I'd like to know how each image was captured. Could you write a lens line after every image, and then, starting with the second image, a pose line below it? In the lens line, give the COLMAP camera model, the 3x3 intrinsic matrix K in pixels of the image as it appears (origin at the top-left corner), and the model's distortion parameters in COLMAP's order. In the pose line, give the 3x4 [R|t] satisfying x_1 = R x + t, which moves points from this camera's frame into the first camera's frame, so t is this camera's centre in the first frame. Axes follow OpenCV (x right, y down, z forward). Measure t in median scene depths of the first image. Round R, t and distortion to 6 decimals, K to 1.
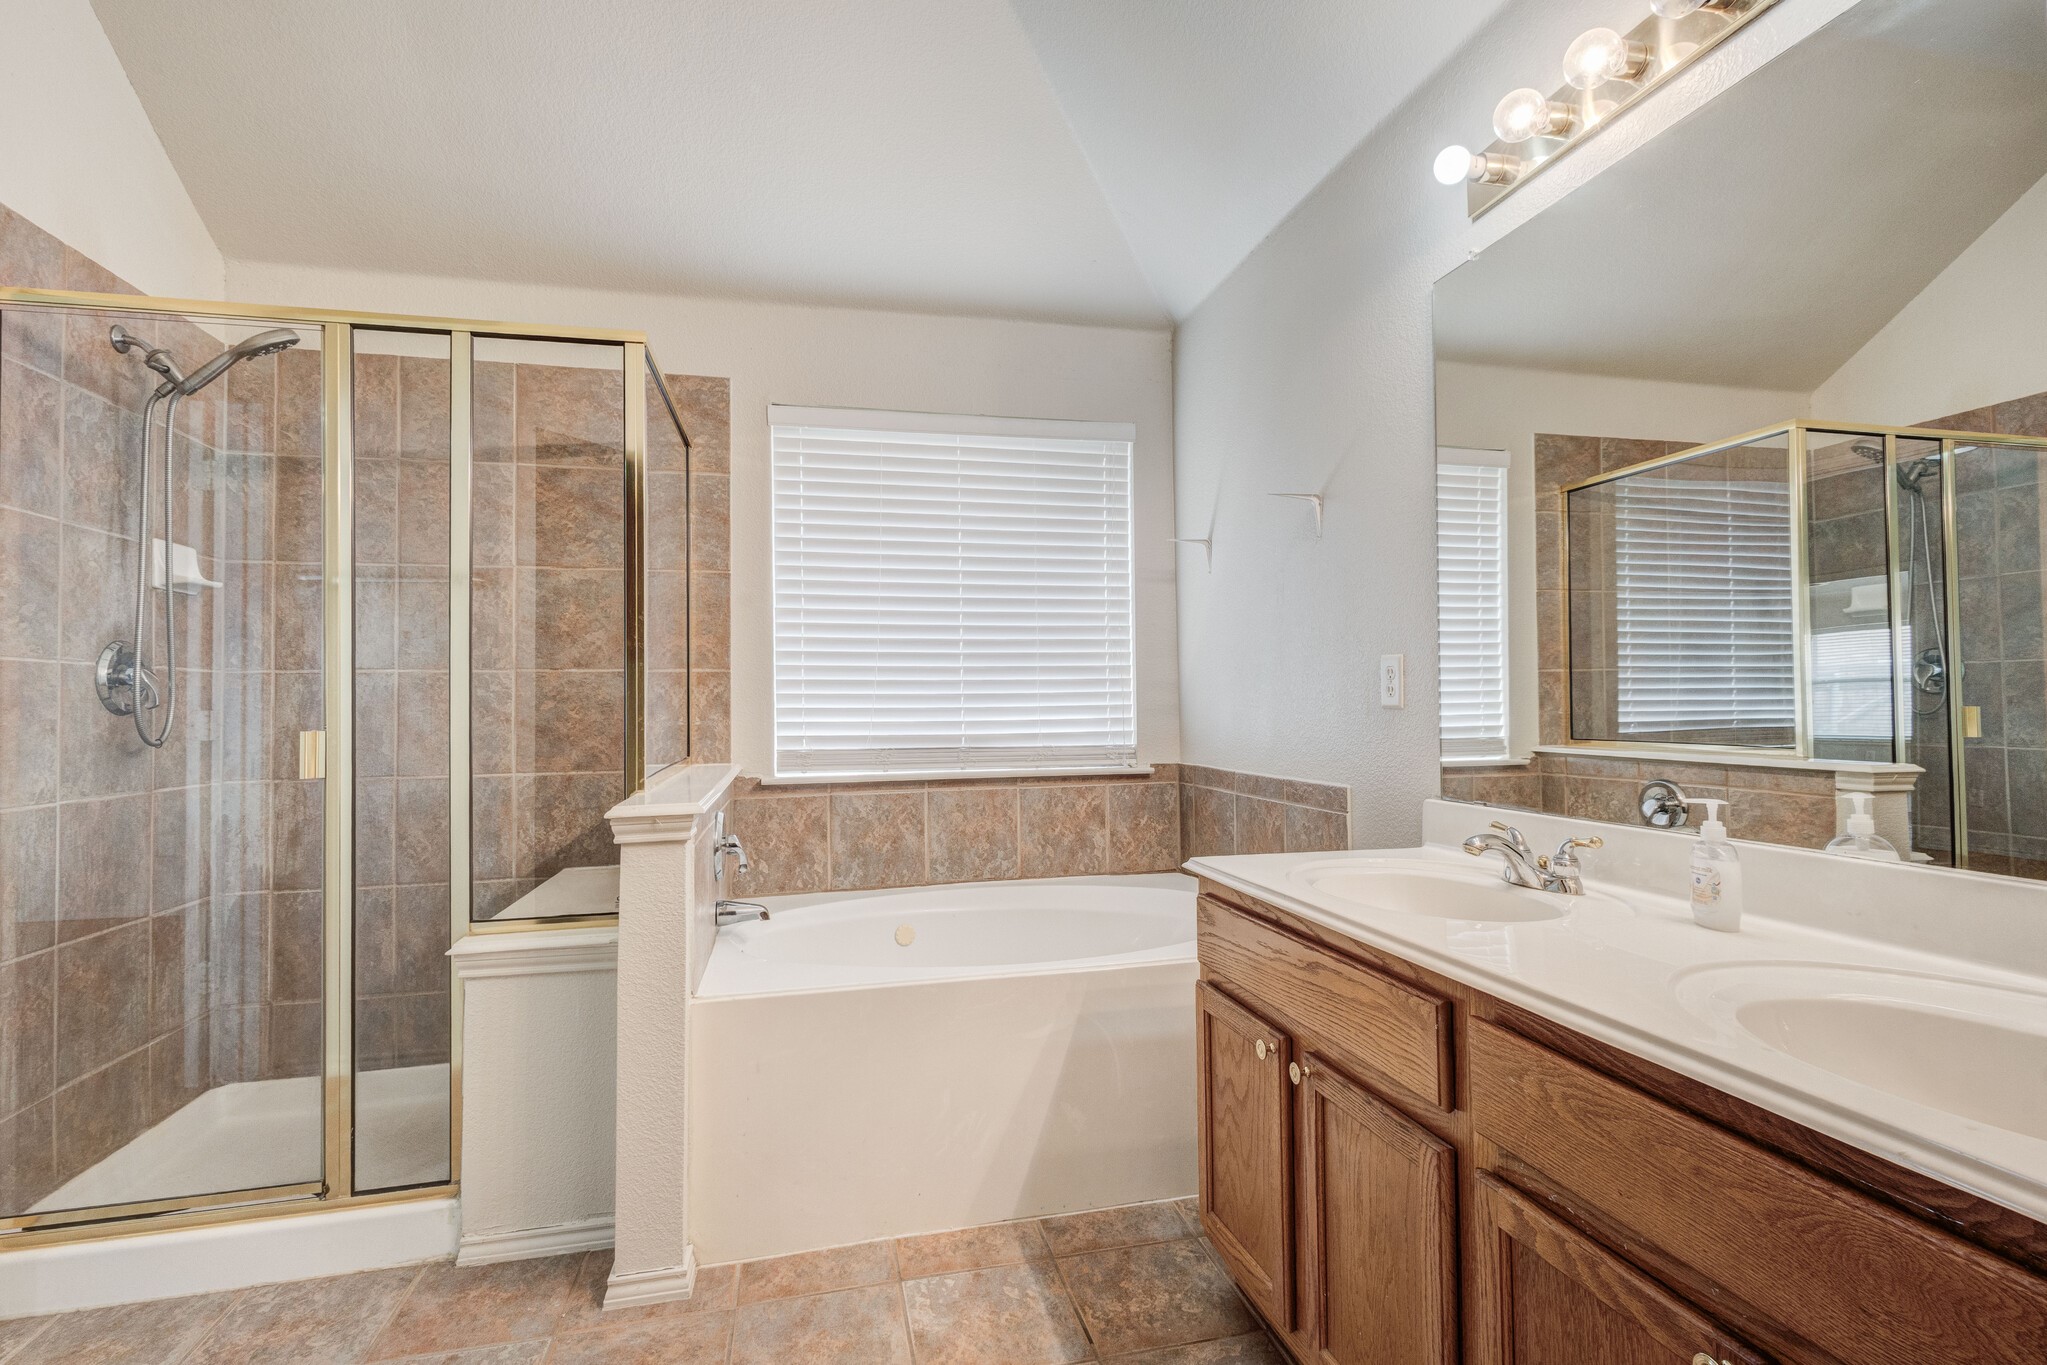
lens RADIAL K [[942.3, 0, 1023.5], [0, 942.3, 682.5], [0, 0, 1]] dist [0.001535, -0.000730]
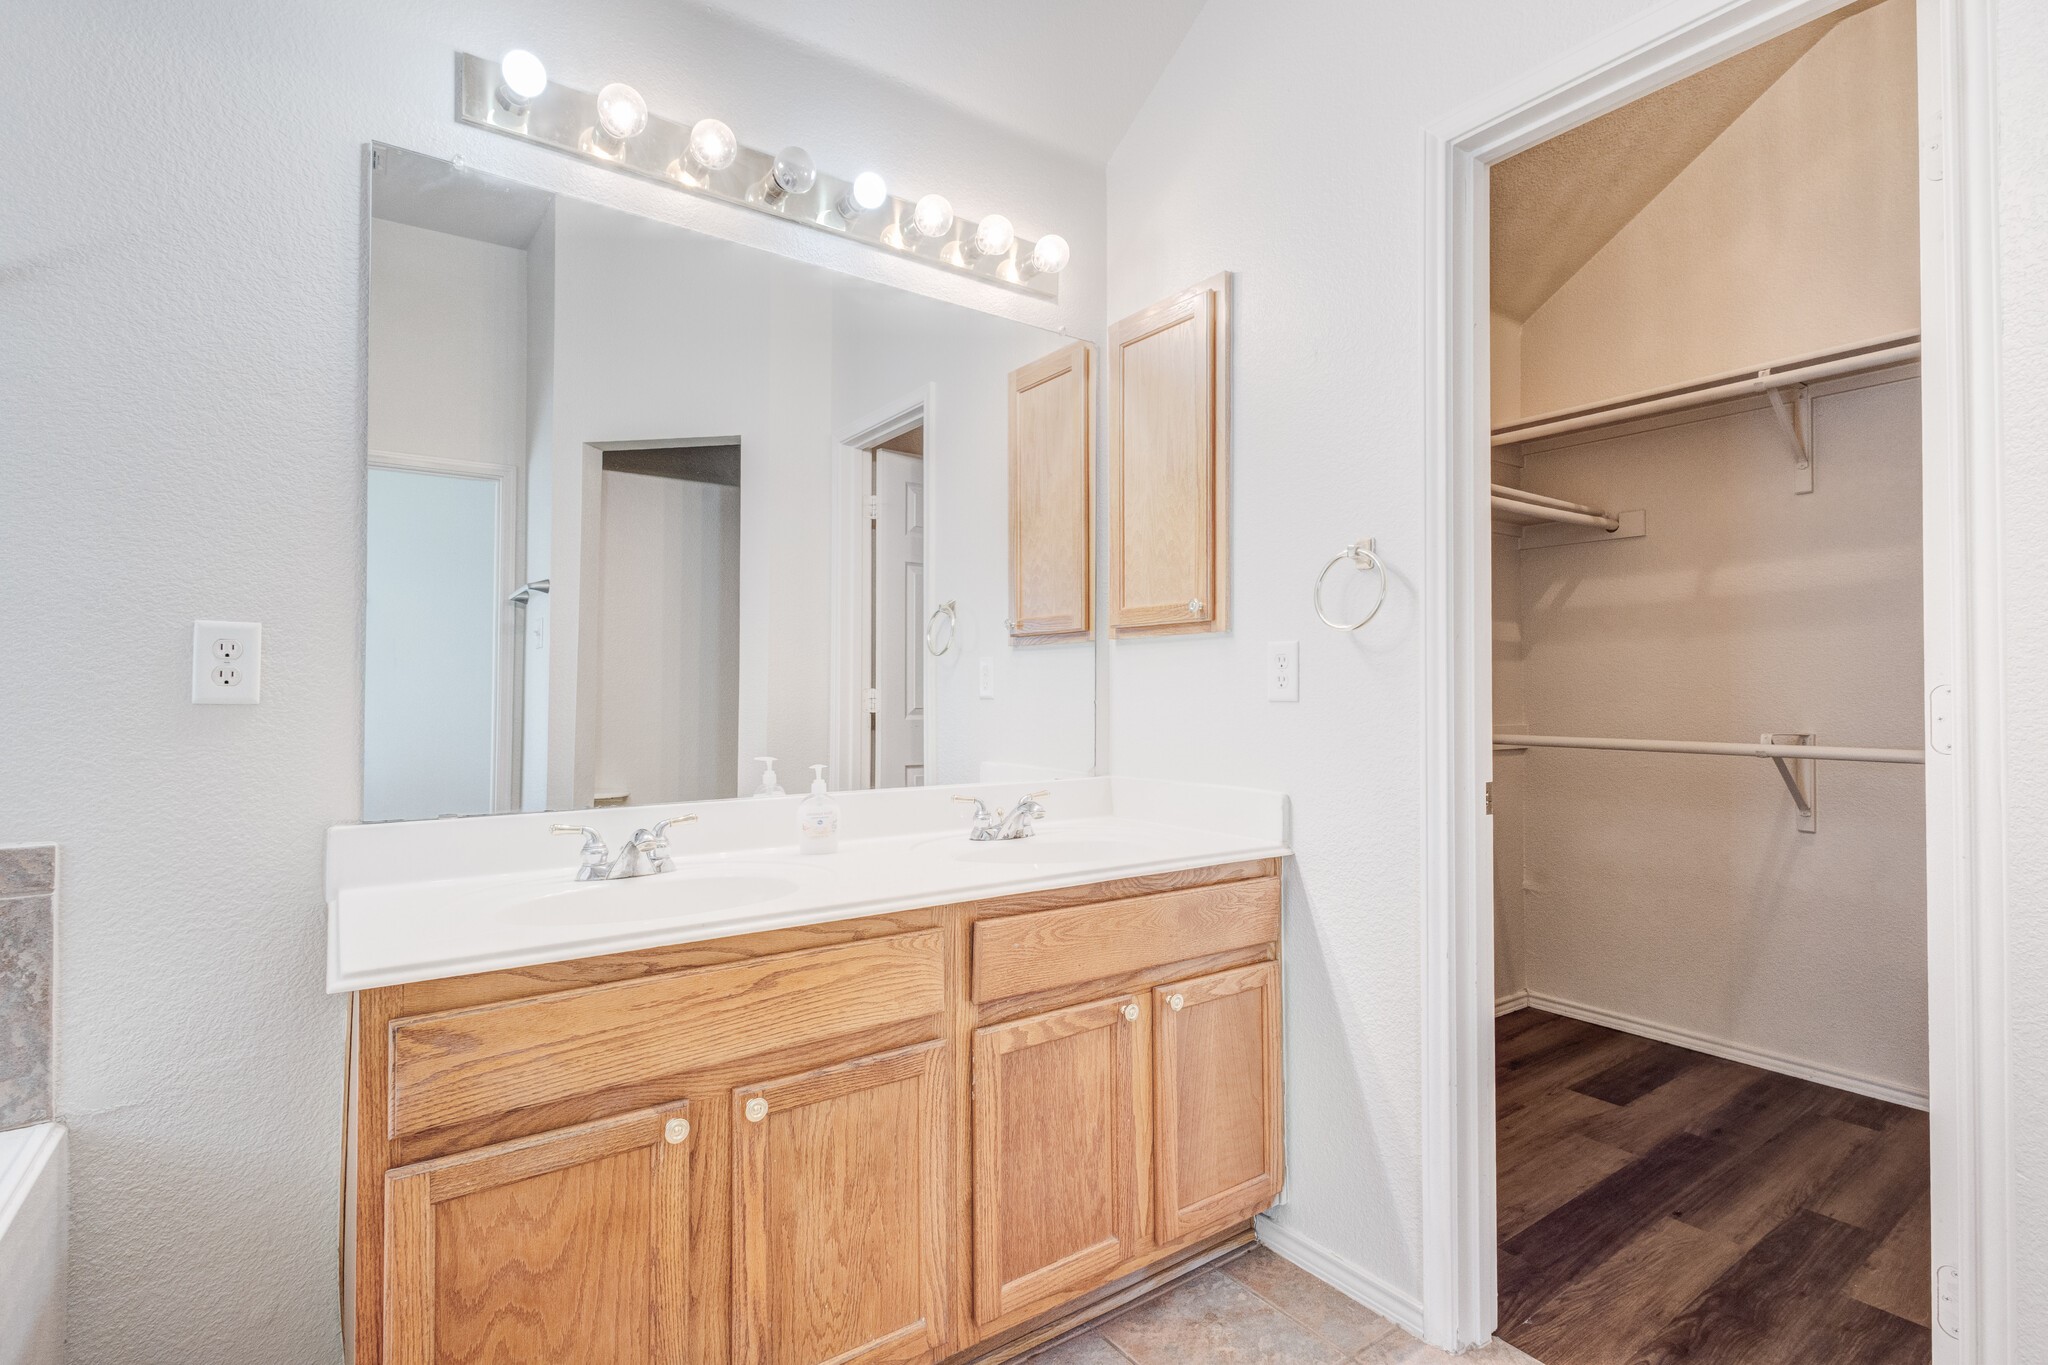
lens RADIAL K [[969.6, 0, 1024.0], [0, 969.6, 682.5], [0, 0, 1]] dist [0.001814, -0.001043]
pose [[-0.373661, 0.021022, 0.927327, -0.473531], [-0.020140, 0.999324, -0.030770, 0.024691], [-0.927347, -0.030174, -0.372985, 0.799133]]
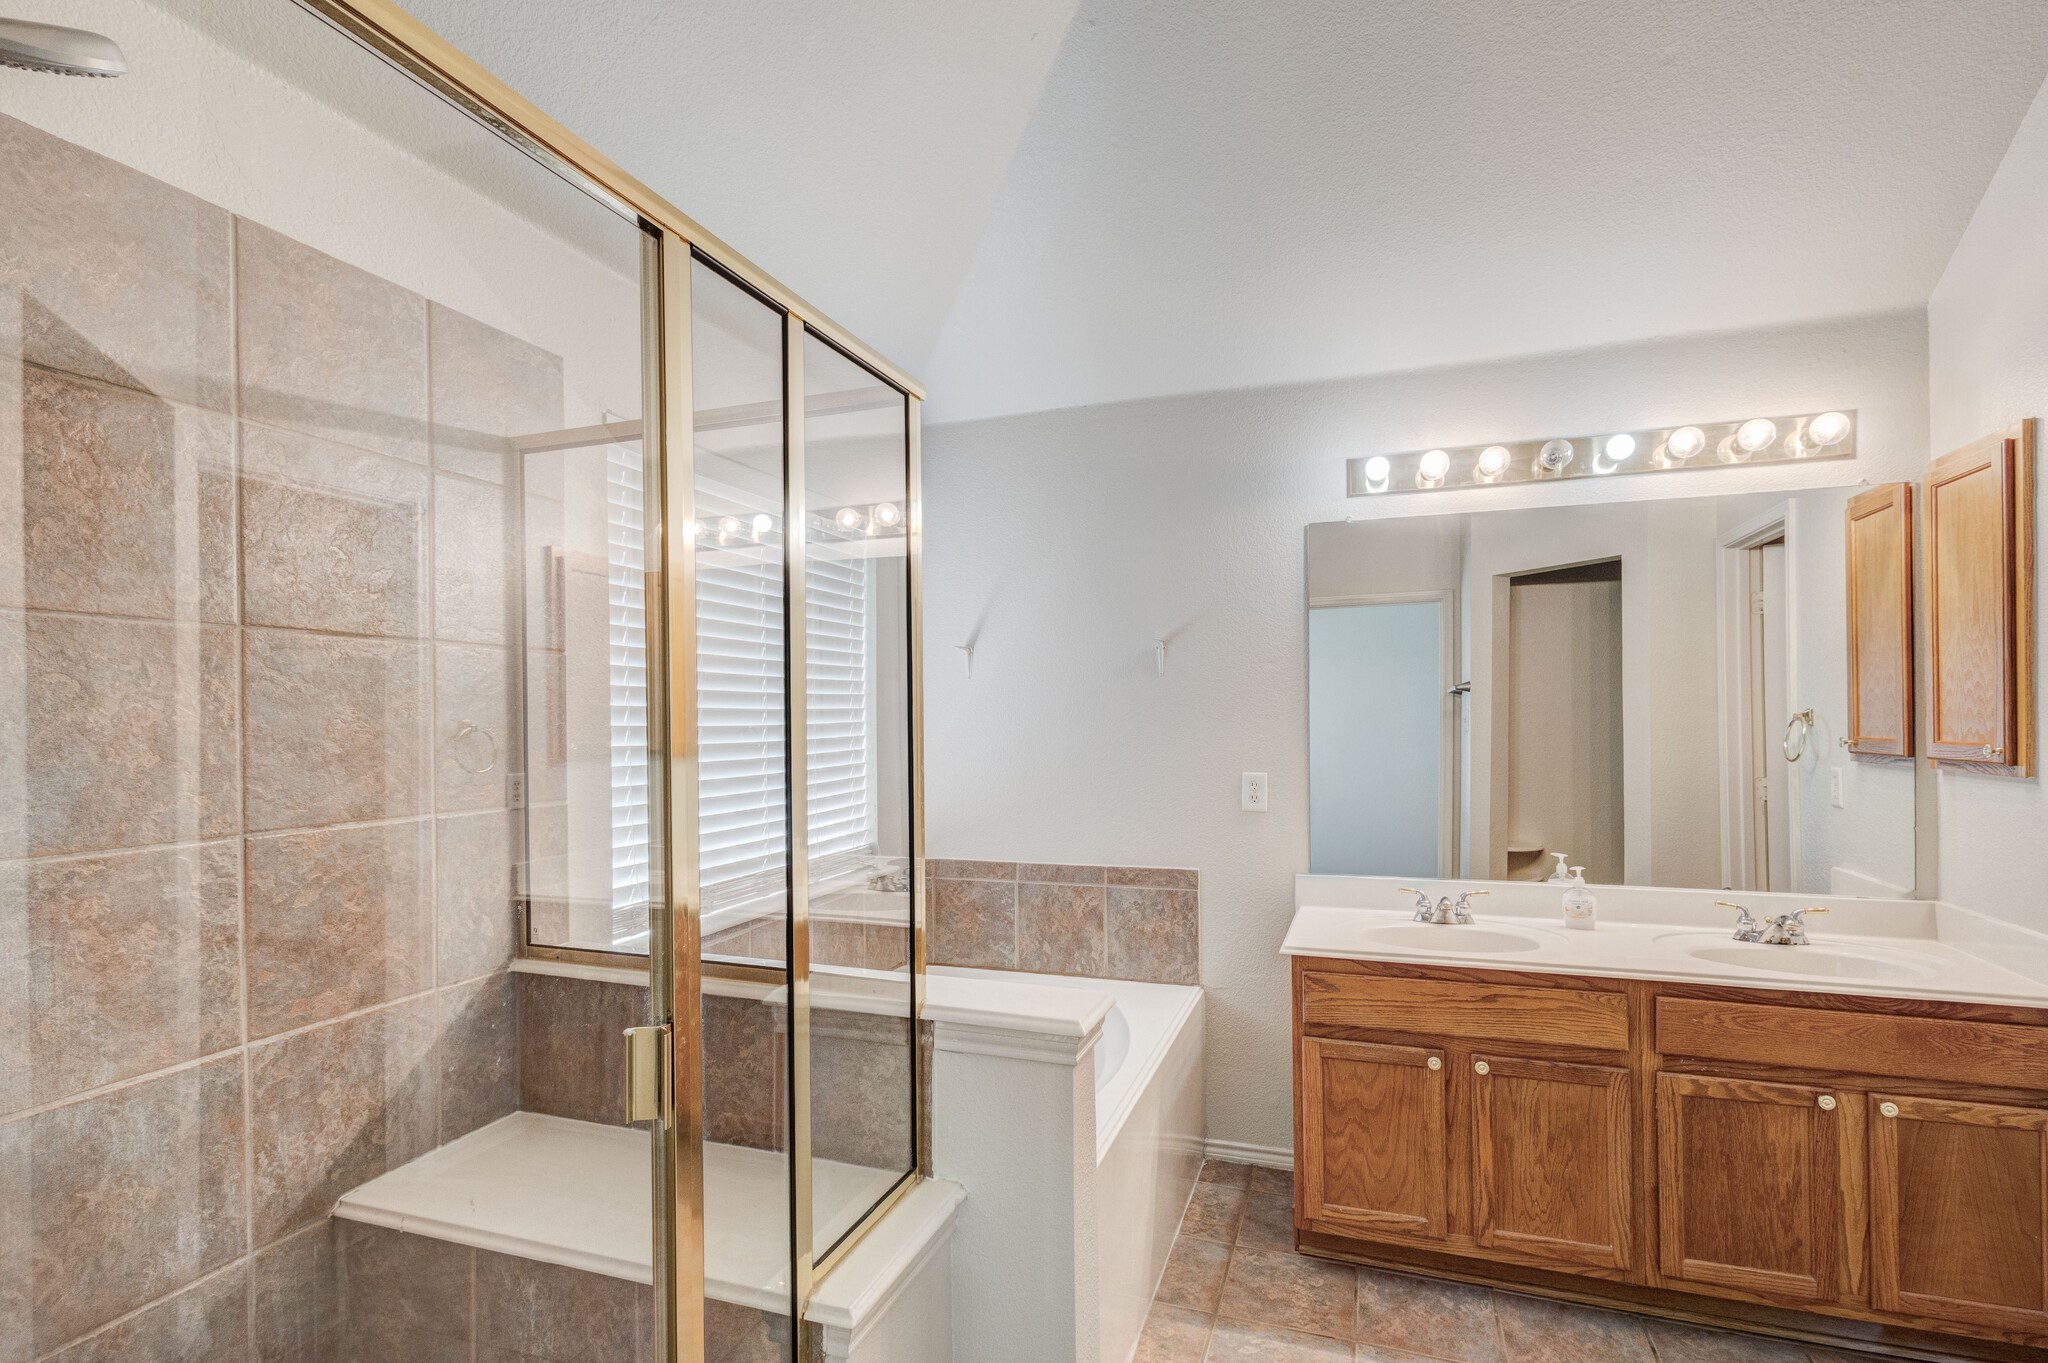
lens RADIAL K [[959.9, 0, 1030.2], [0, 959.9, 723.2], [0, 0, 1]] dist [0.011956, -0.006716]
pose [[0.551191, -0.001217, 0.834378, -1.053592], [-0.014403, 0.999836, 0.010973, -0.121699], [-0.834255, -0.018065, 0.551083, 0.537682]]
